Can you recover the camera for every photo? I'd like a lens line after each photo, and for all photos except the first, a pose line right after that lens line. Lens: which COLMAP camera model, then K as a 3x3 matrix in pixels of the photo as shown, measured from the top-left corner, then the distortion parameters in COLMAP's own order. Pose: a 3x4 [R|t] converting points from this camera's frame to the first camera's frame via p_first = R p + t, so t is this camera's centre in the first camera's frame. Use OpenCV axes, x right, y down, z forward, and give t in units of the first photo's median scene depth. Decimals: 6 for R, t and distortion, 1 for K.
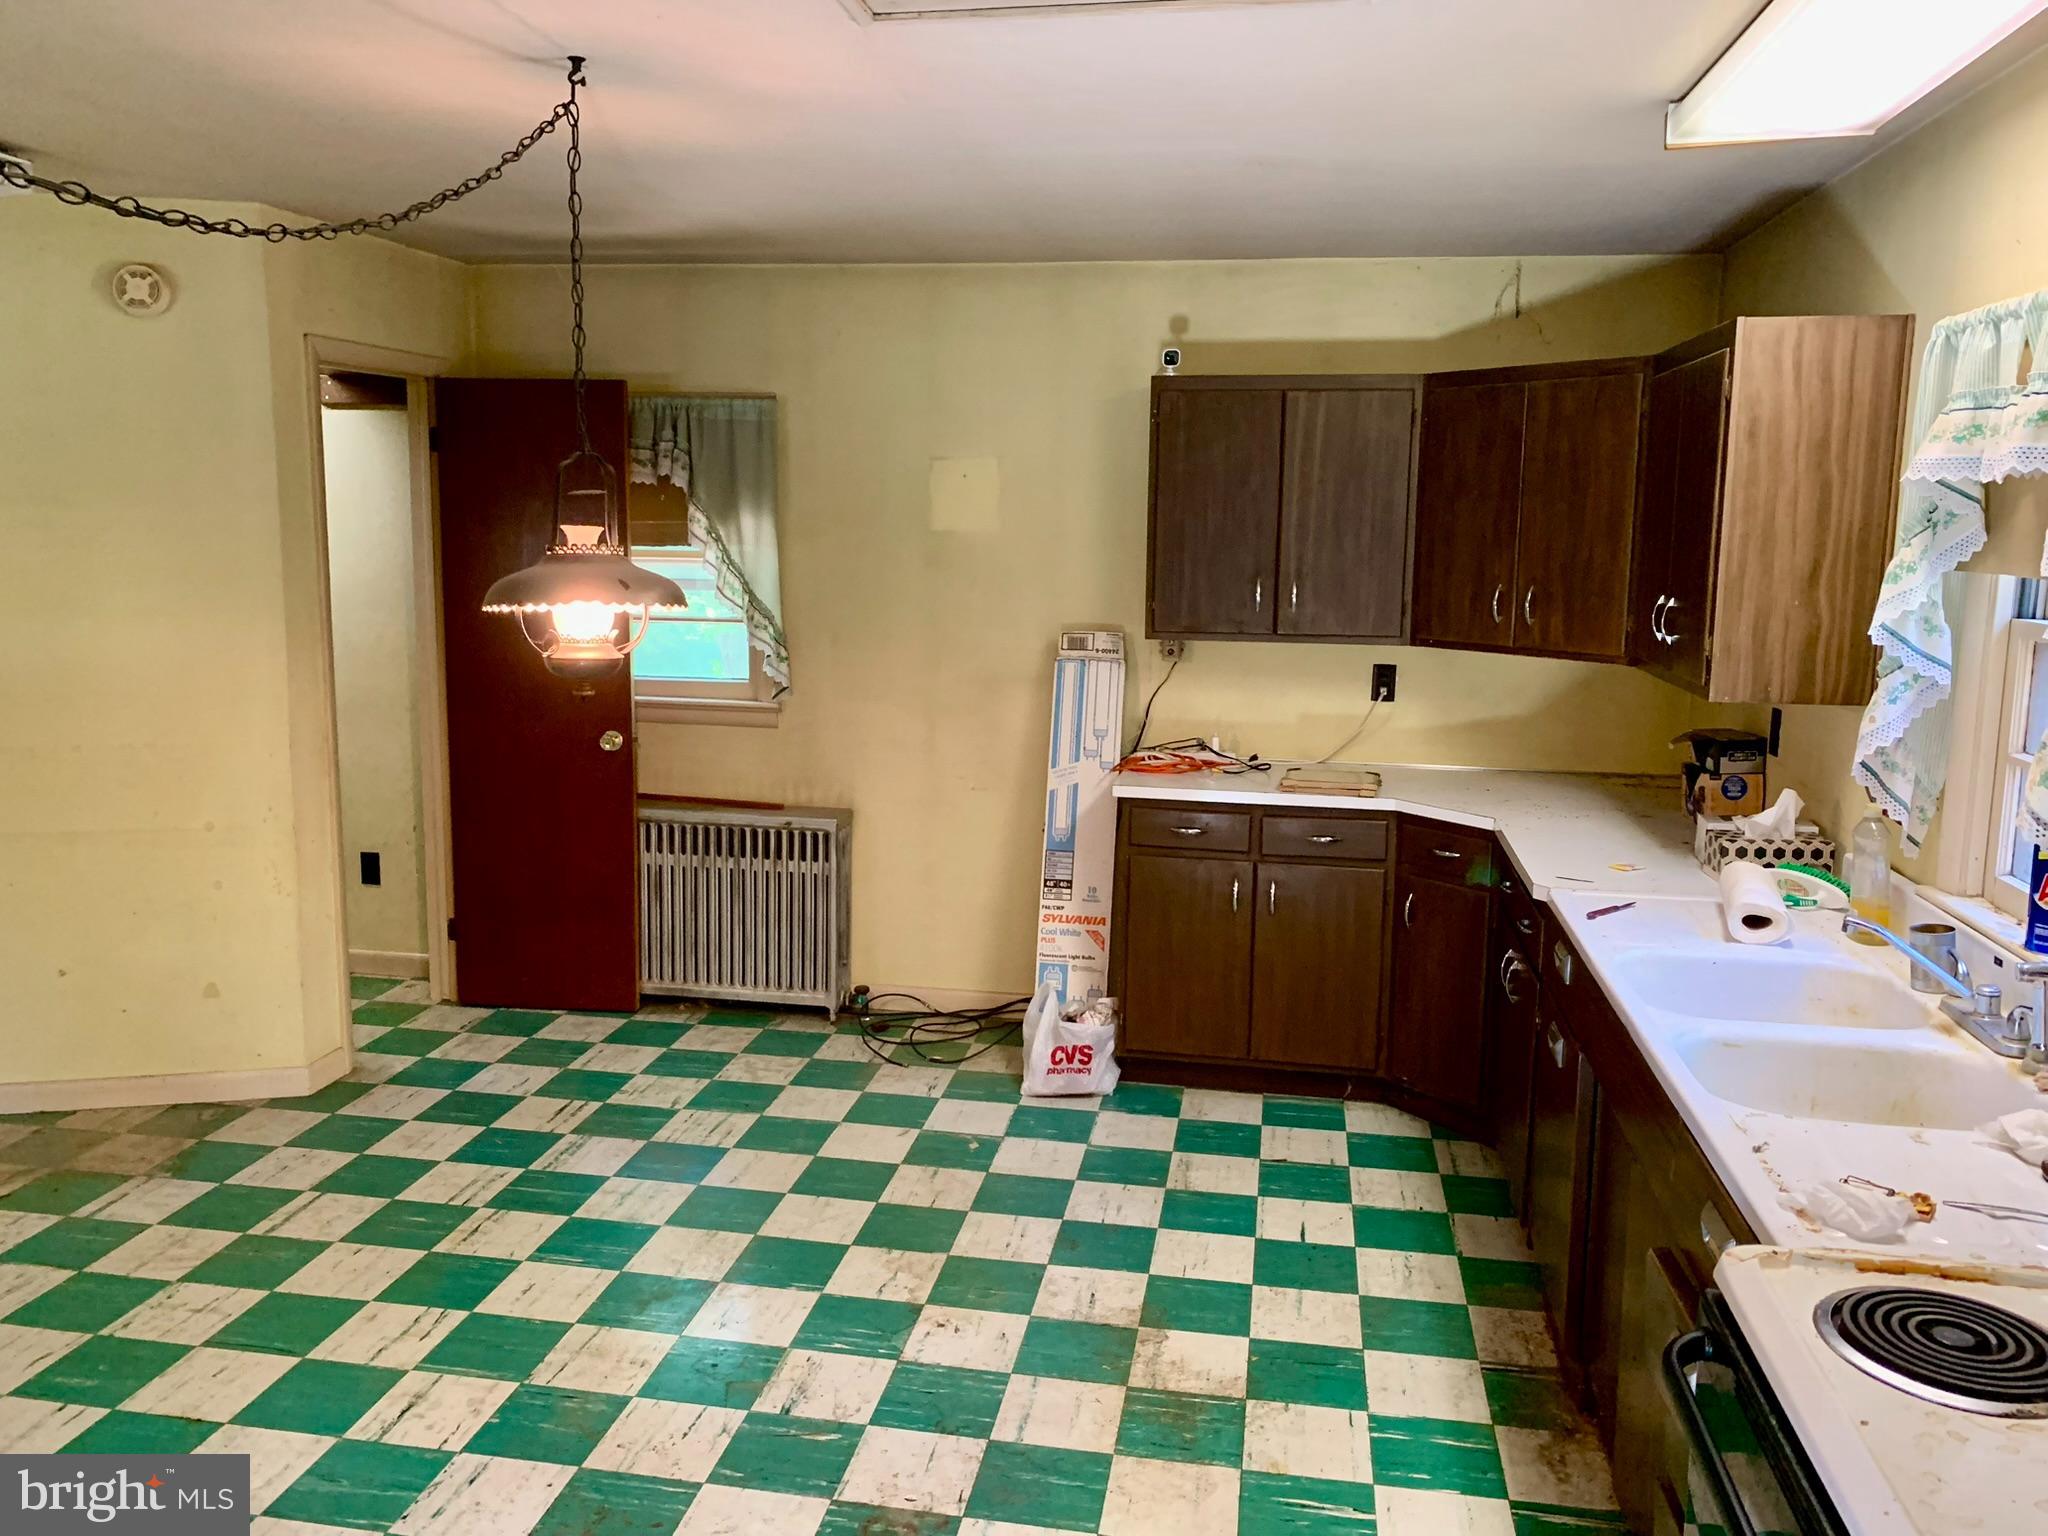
lens RADIAL K [[1584.6, 0, 1022.5], [0, 1584.6, 742.7], [0, 0, 1]] dist [0.167080, -0.426377]
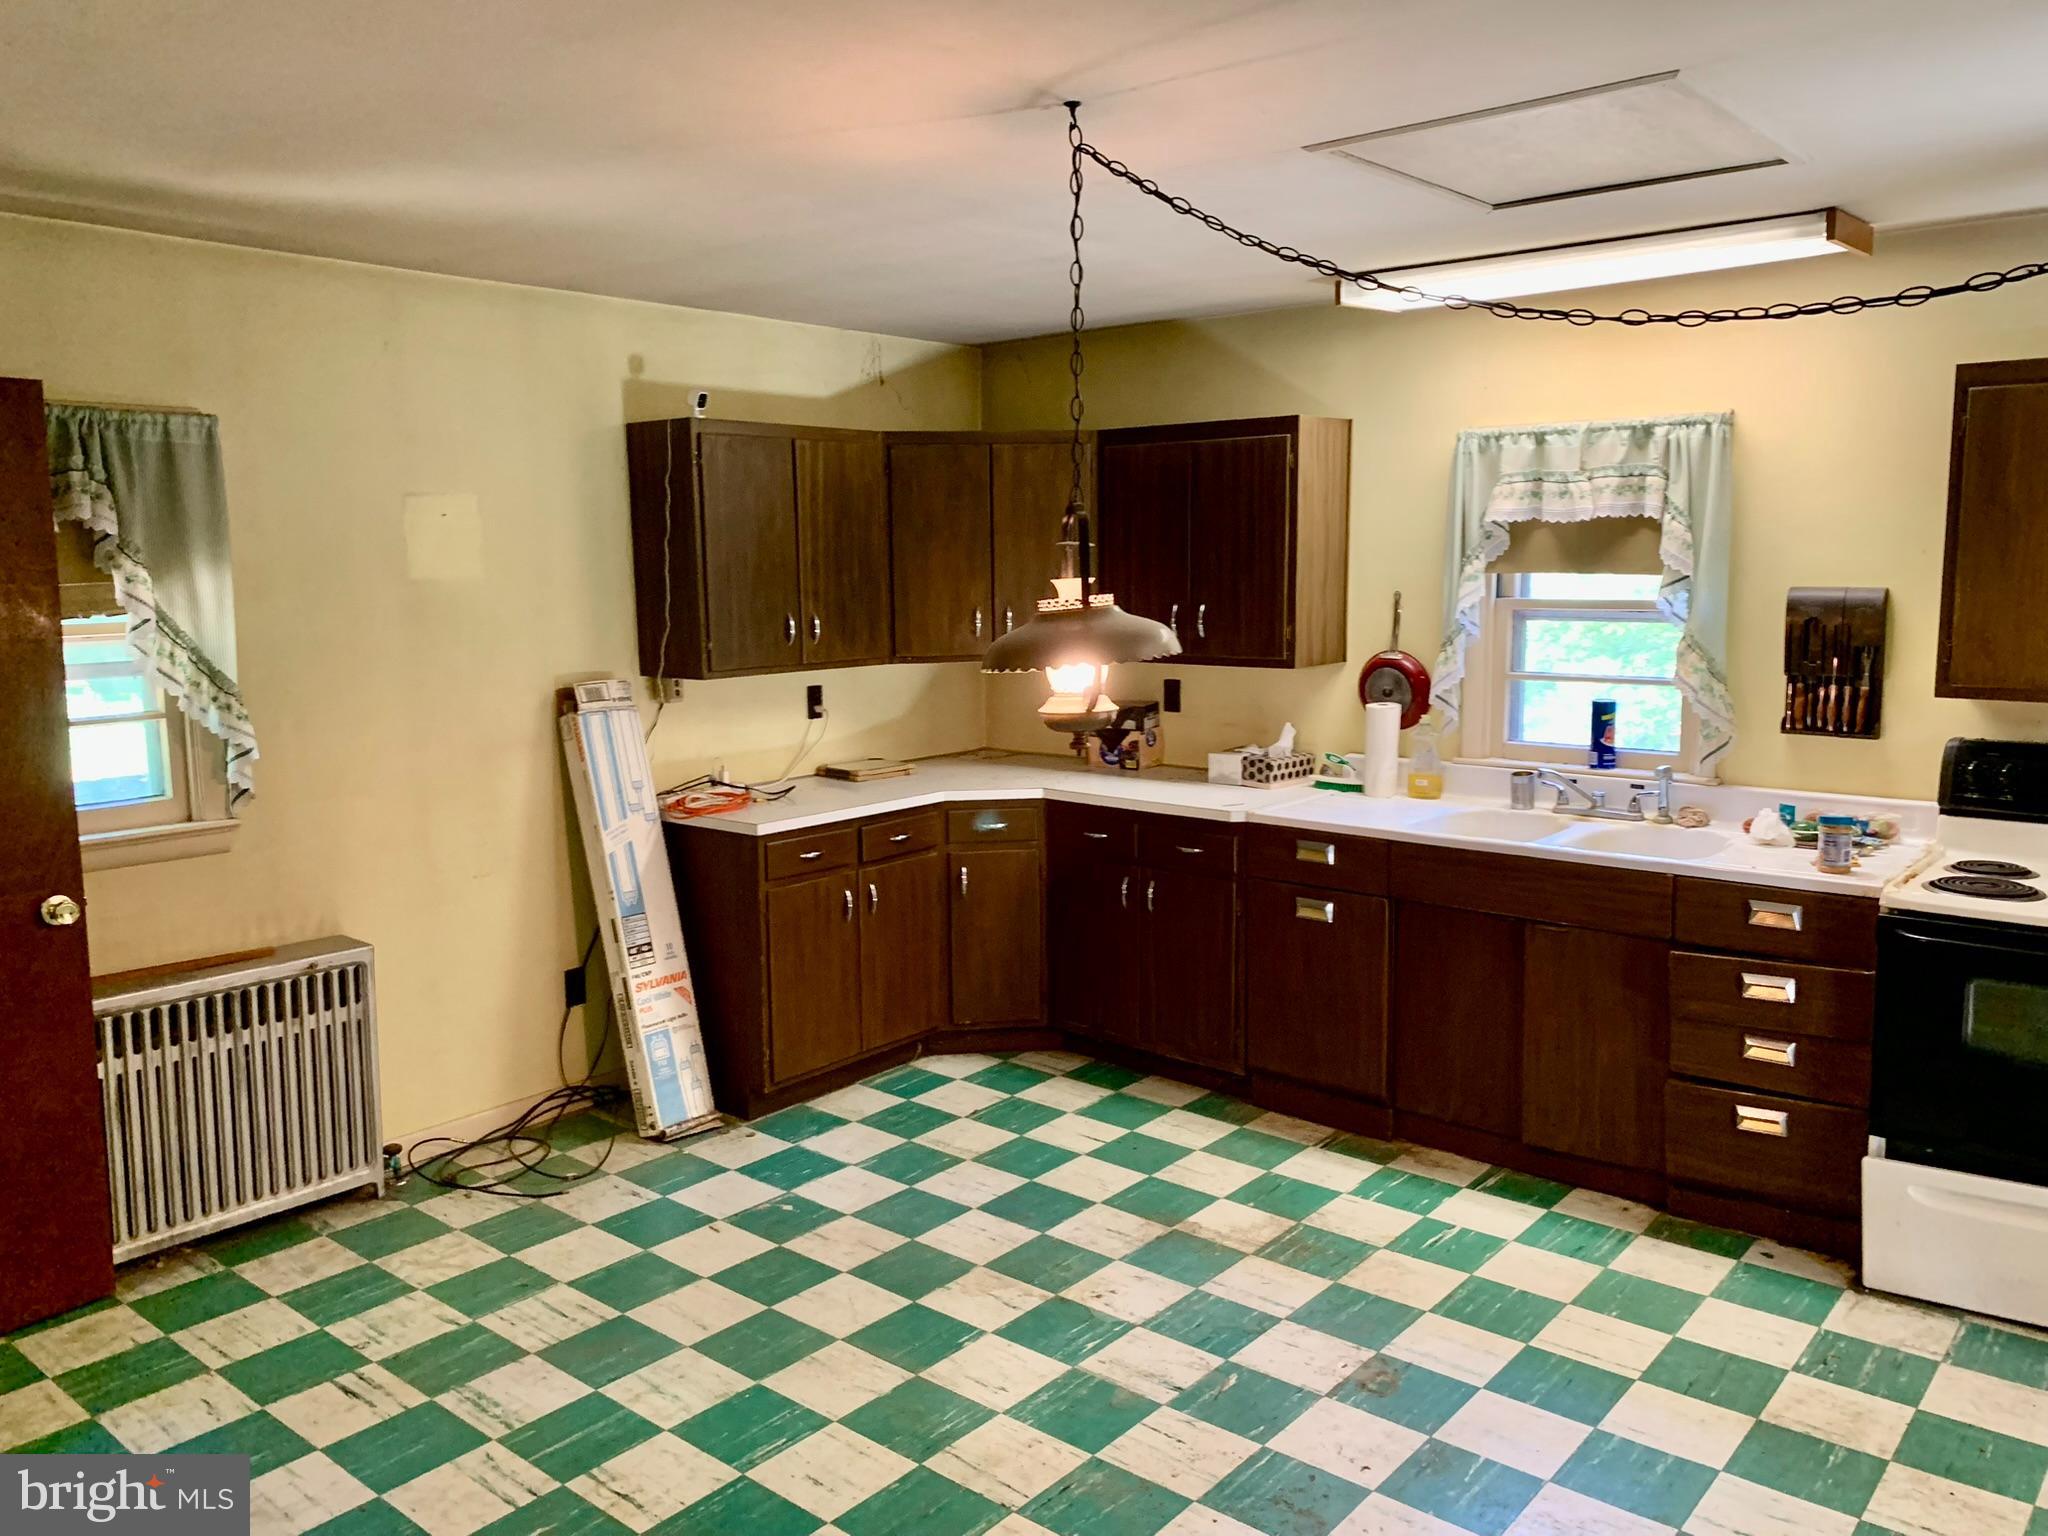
lens RADIAL K [[1554.5, 0, 1024.0], [0, 1554.5, 768.0], [0, 0, 1]] dist [0.003693, -0.002841]
pose [[0.502788, -0.139952, 0.853005, -0.674864], [0.148768, 0.986092, 0.074099, -0.054293], [-0.851512, 0.089643, 0.516616, 0.344132]]
